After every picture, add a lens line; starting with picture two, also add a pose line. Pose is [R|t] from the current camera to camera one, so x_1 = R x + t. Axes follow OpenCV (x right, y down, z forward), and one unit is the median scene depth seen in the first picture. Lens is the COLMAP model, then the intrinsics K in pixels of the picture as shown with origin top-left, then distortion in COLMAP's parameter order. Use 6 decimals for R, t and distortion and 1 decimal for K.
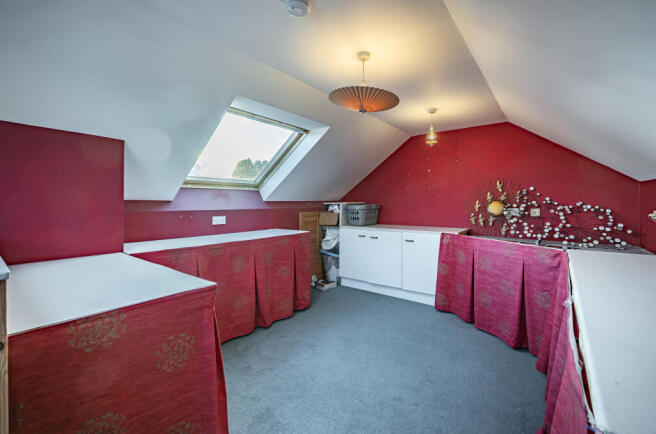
lens RADIAL K [[283.1, 0, 328.0], [0, 283.1, 217.0], [0, 0, 1]] dist [-0.002170, -0.000194]
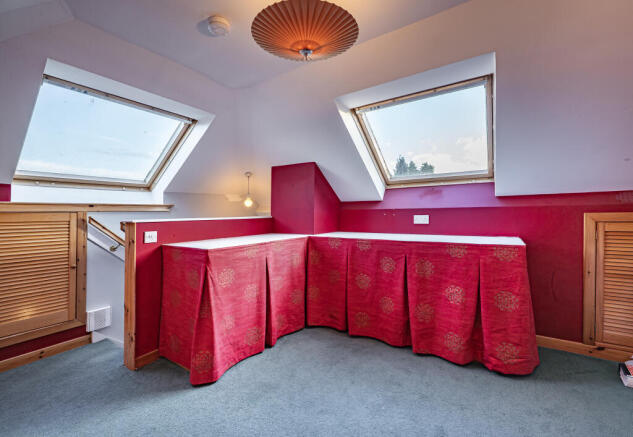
lens RADIAL K [[260.1, 0, 317.7], [0, 260.1, 210.3], [0, 0, 1]] dist [-0.000234, -0.000009]
pose [[0.100770, -0.008263, -0.994875, 0.458918], [-0.039216, 0.999155, -0.012271, 0.005626], [0.994137, 0.040252, 0.100361, 0.593859]]
